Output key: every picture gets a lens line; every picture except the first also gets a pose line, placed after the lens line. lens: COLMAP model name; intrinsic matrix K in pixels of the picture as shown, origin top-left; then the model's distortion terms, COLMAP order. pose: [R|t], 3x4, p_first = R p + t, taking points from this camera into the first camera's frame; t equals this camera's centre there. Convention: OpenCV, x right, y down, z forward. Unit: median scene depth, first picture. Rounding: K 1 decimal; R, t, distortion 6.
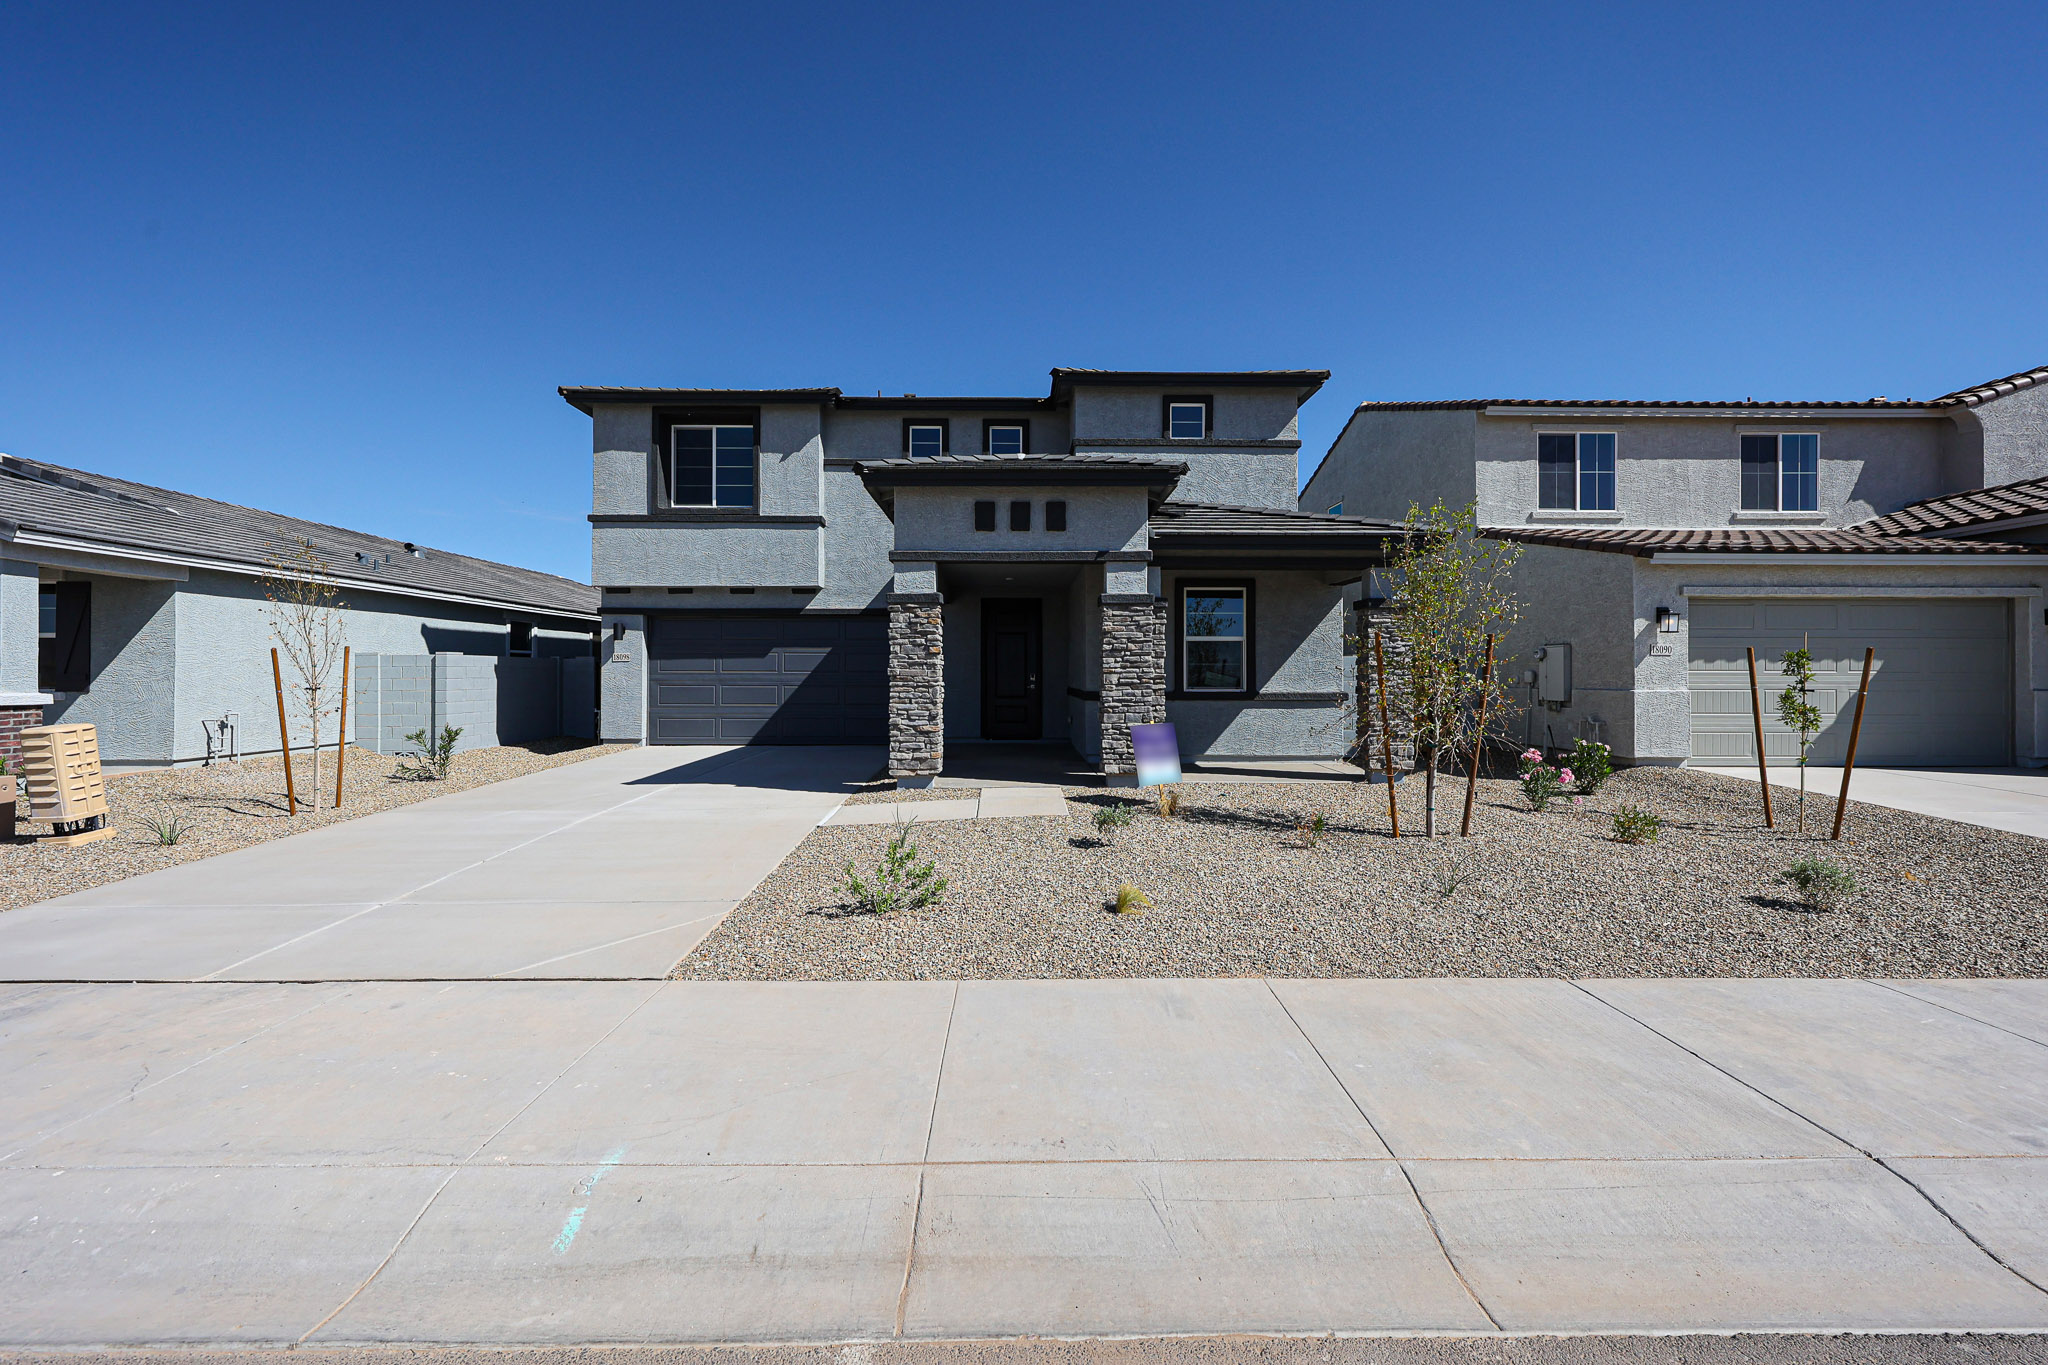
lens RADIAL K [[739.4, 0, 947.7], [0, 739.4, 665.5], [0, 0, 1]] dist [0.001820, -0.000353]
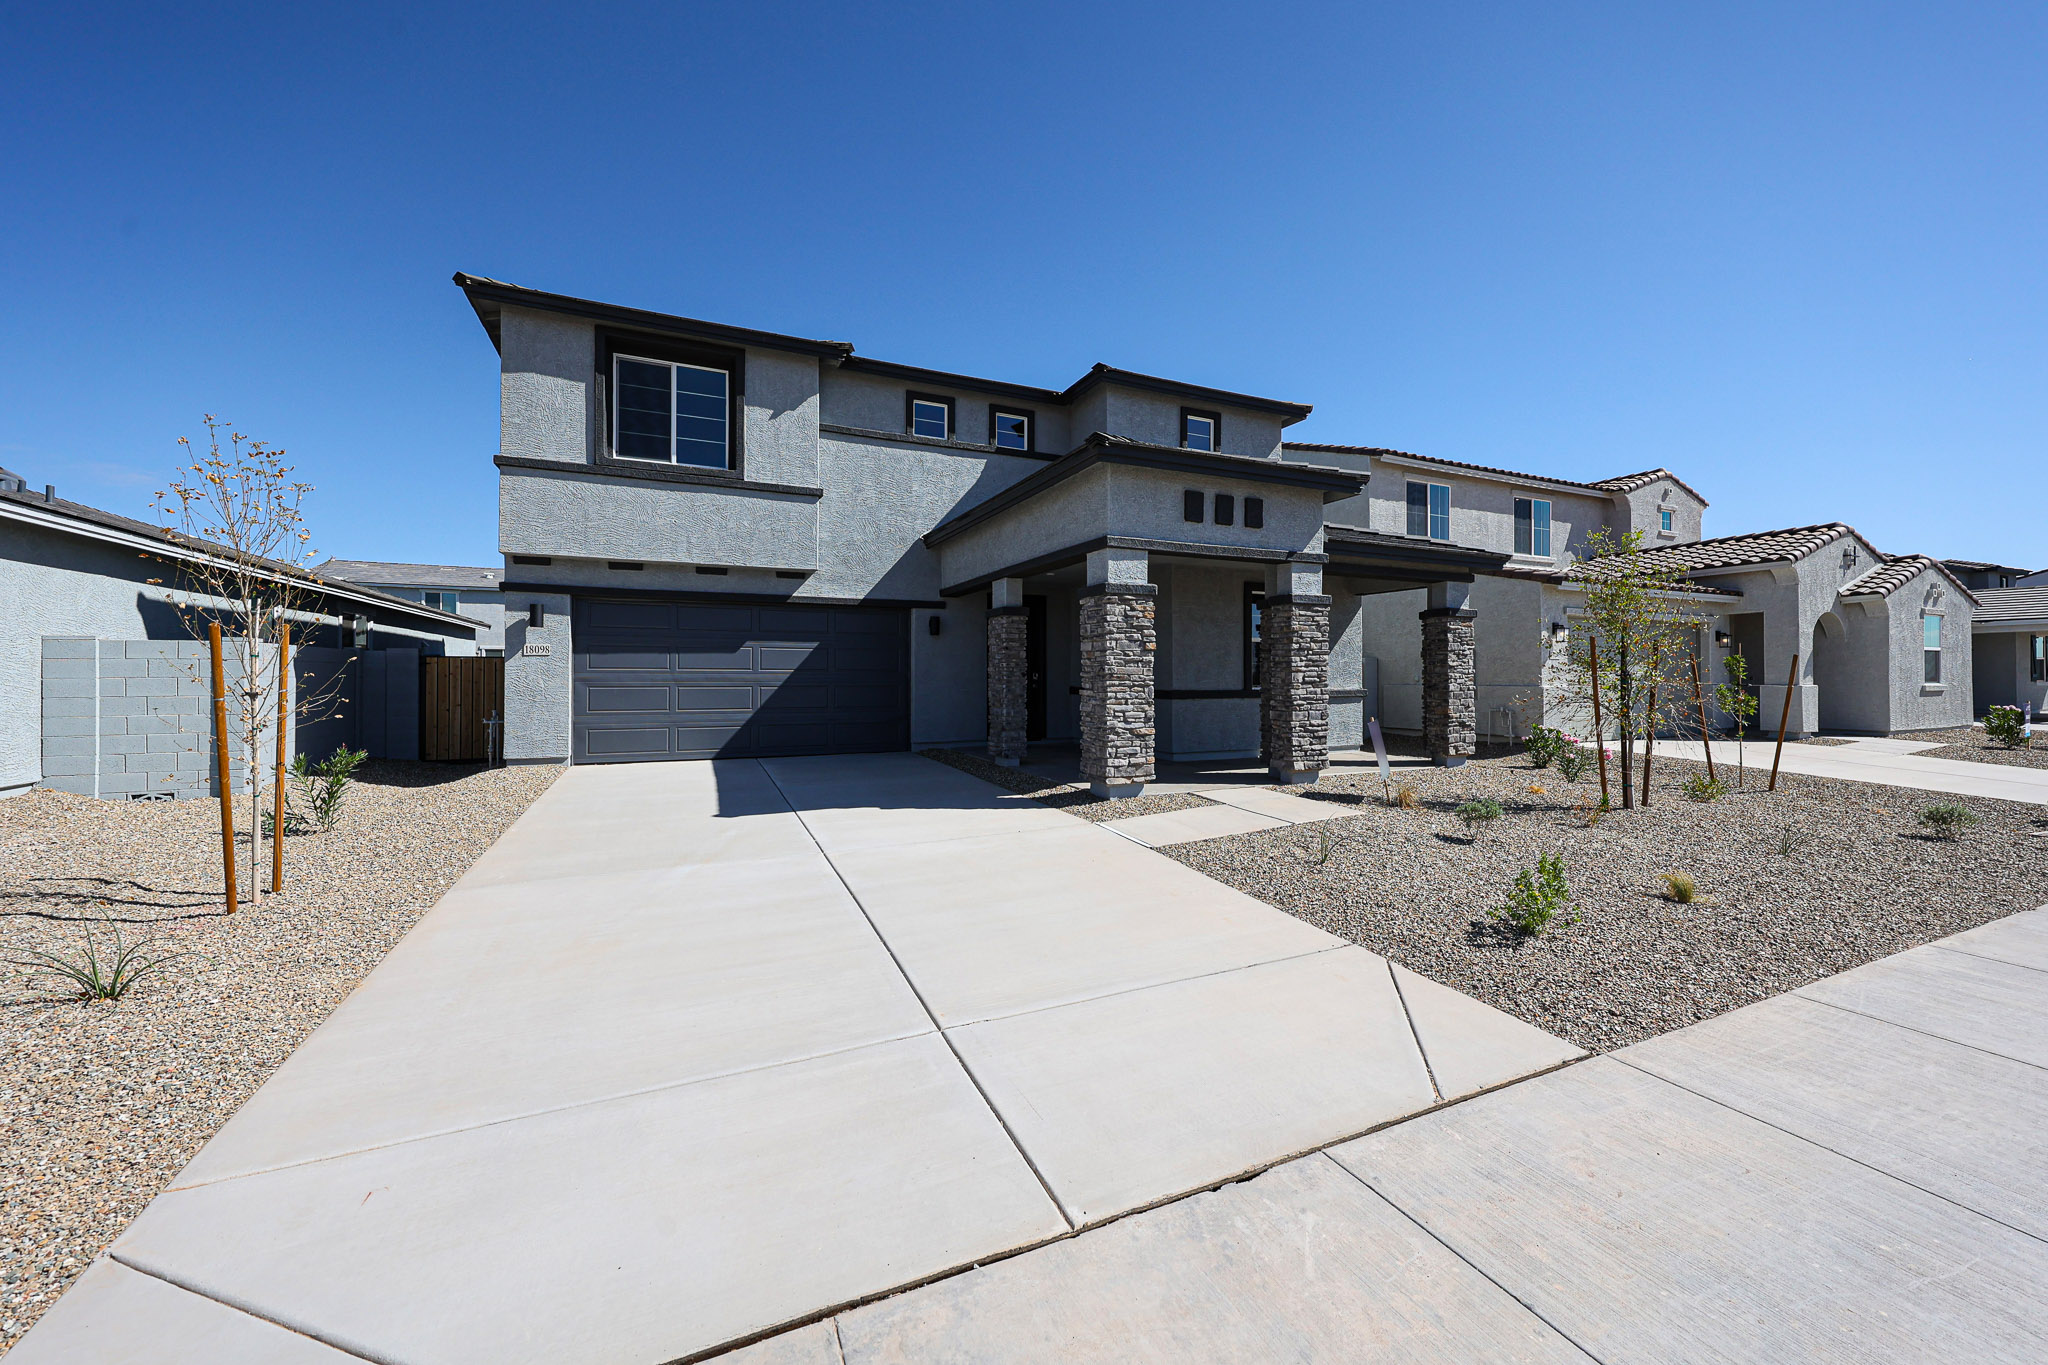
lens RADIAL K [[739.4, 0, 1020.3], [0, 739.4, 661.1], [0, 0, 1]] dist [0.001820, -0.000353]
pose [[0.918960, 0.008317, 0.394264, -0.292669], [-0.006173, 0.999958, -0.006705, 0.002620], [-0.394303, 0.003728, 0.918973, 0.117352]]
